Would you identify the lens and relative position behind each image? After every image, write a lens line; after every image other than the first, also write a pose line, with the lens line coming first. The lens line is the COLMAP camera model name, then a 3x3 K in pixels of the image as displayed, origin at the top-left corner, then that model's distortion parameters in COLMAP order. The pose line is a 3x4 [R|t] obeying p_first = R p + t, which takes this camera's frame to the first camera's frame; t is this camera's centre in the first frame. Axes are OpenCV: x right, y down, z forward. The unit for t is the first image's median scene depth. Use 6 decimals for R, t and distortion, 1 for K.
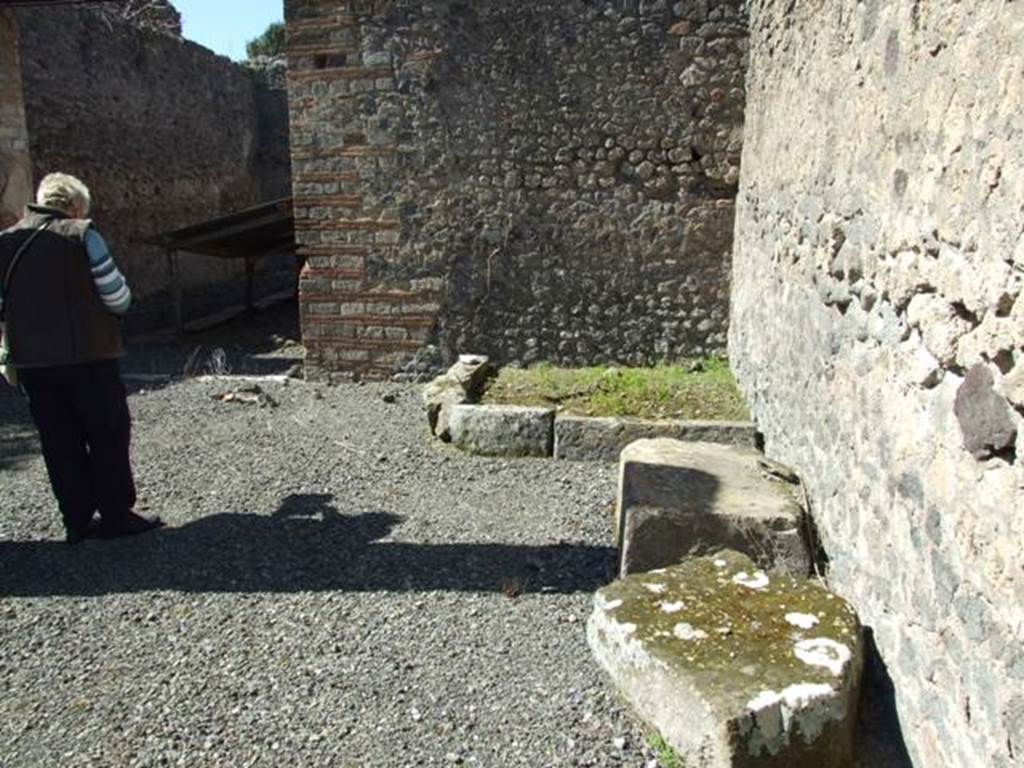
lens RADIAL K [[817.2, 0, 515.3], [0, 817.2, 365.1], [0, 0, 1]] dist [-0.053924, 0.057172]
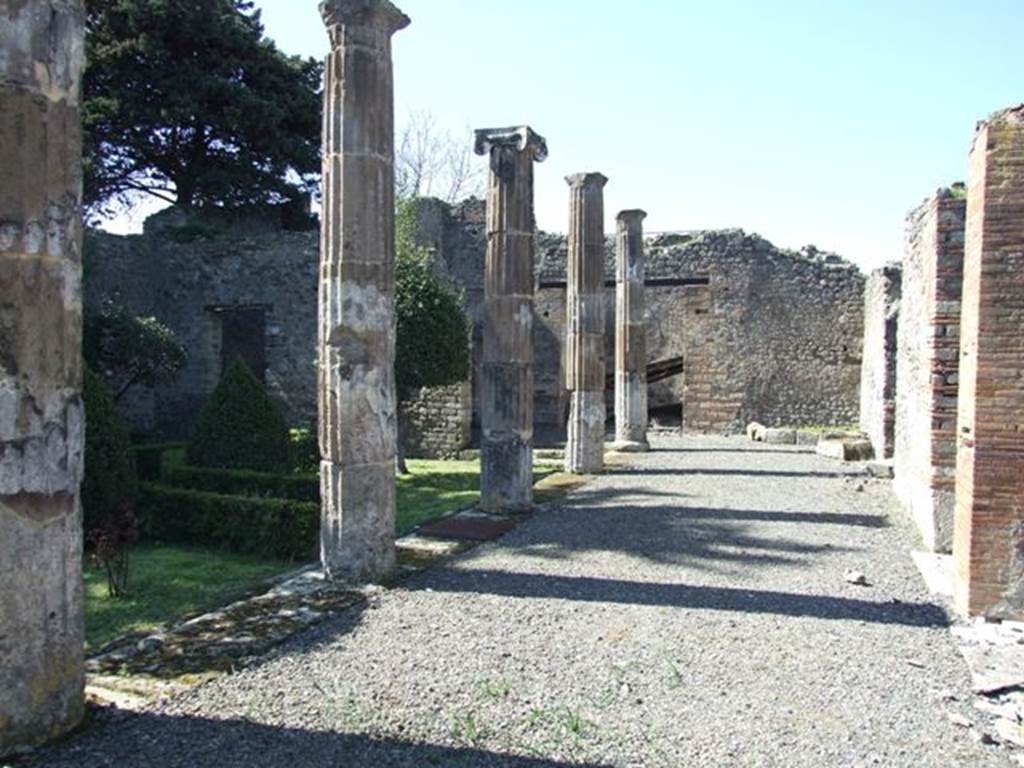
lens RADIAL K [[817.2, 0, 515.2], [0, 817.2, 371.6], [0, 0, 1]] dist [-0.053924, 0.057172]
pose [[0.979644, 0.019607, -0.199782, -0.294282], [-0.056610, 0.981810, -0.181232, 0.347011], [0.192594, 0.188853, 0.962934, -1.696678]]
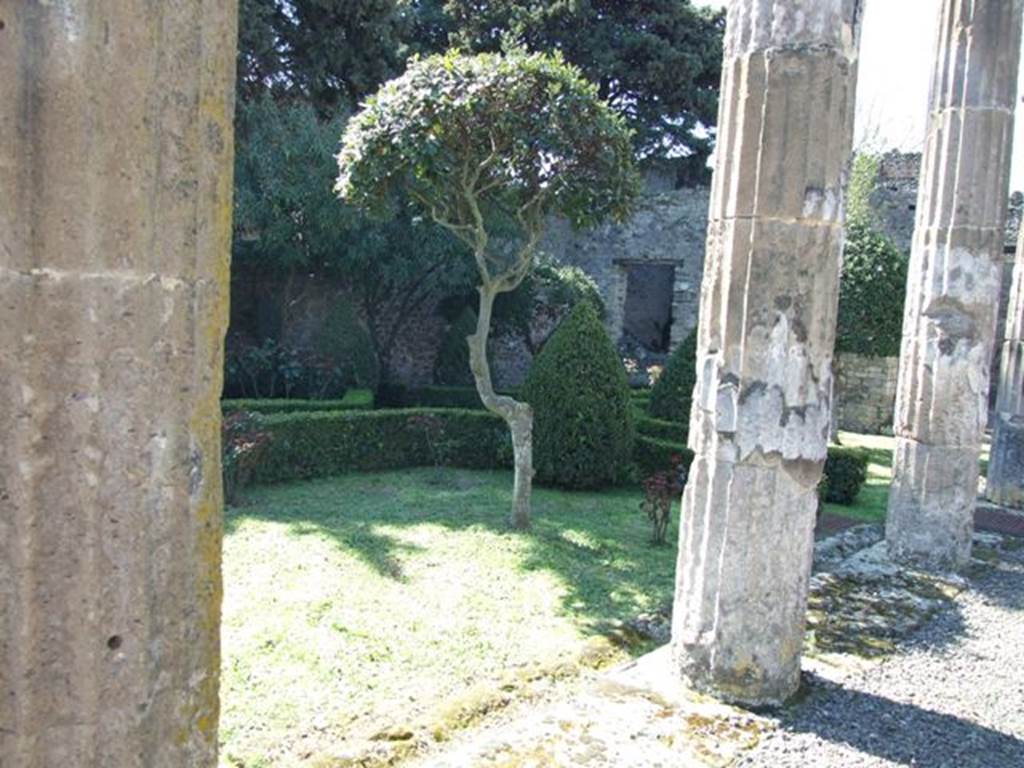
lens RADIAL K [[817.2, 0, 515.3], [0, 817.2, 367.4], [0, 0, 1]] dist [-0.053924, 0.057172]
pose [[0.830623, 0.106710, -0.546515, -0.556757], [-0.181884, 0.979626, -0.085159, 0.366262], [0.526293, 0.170137, 0.833108, -1.783277]]
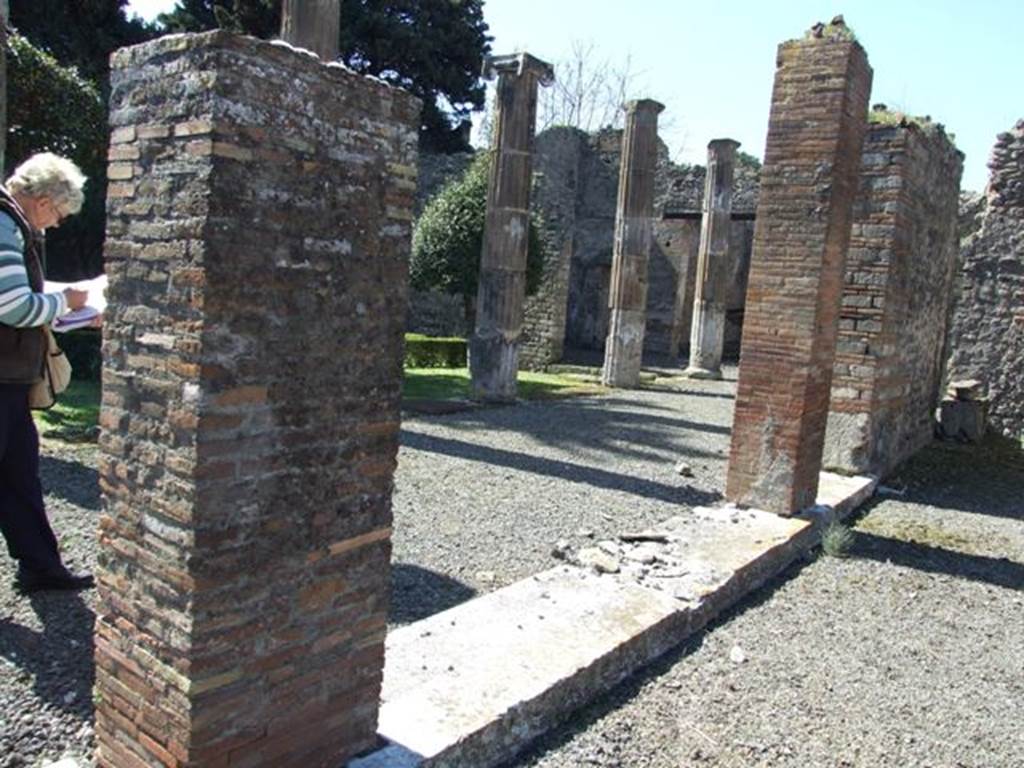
lens RADIAL K [[817.2, 0, 513.7], [0, 817.2, 370.4], [0, 0, 1]] dist [-0.053924, 0.057172]
pose [[0.879929, 0.123520, -0.458768, 0.147521], [-0.176900, 0.981362, -0.075073, 0.379182], [0.440945, 0.147215, 0.885379, -1.699682]]
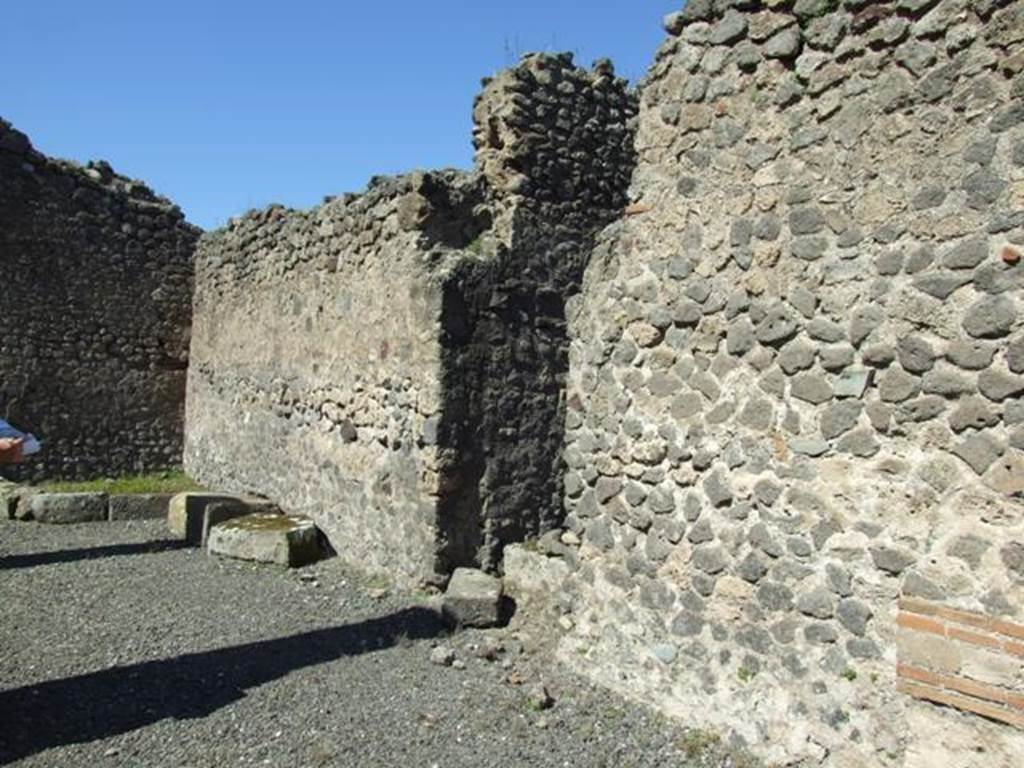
lens RADIAL K [[817.2, 0, 506.4], [0, 817.2, 378.2], [0, 0, 1]] dist [-0.053924, 0.057172]
pose [[0.716716, 0.035707, 0.696450, -0.391289], [0.101197, 0.982792, -0.154529, 0.122336], [-0.689983, 0.181232, 0.700769, -0.558997]]
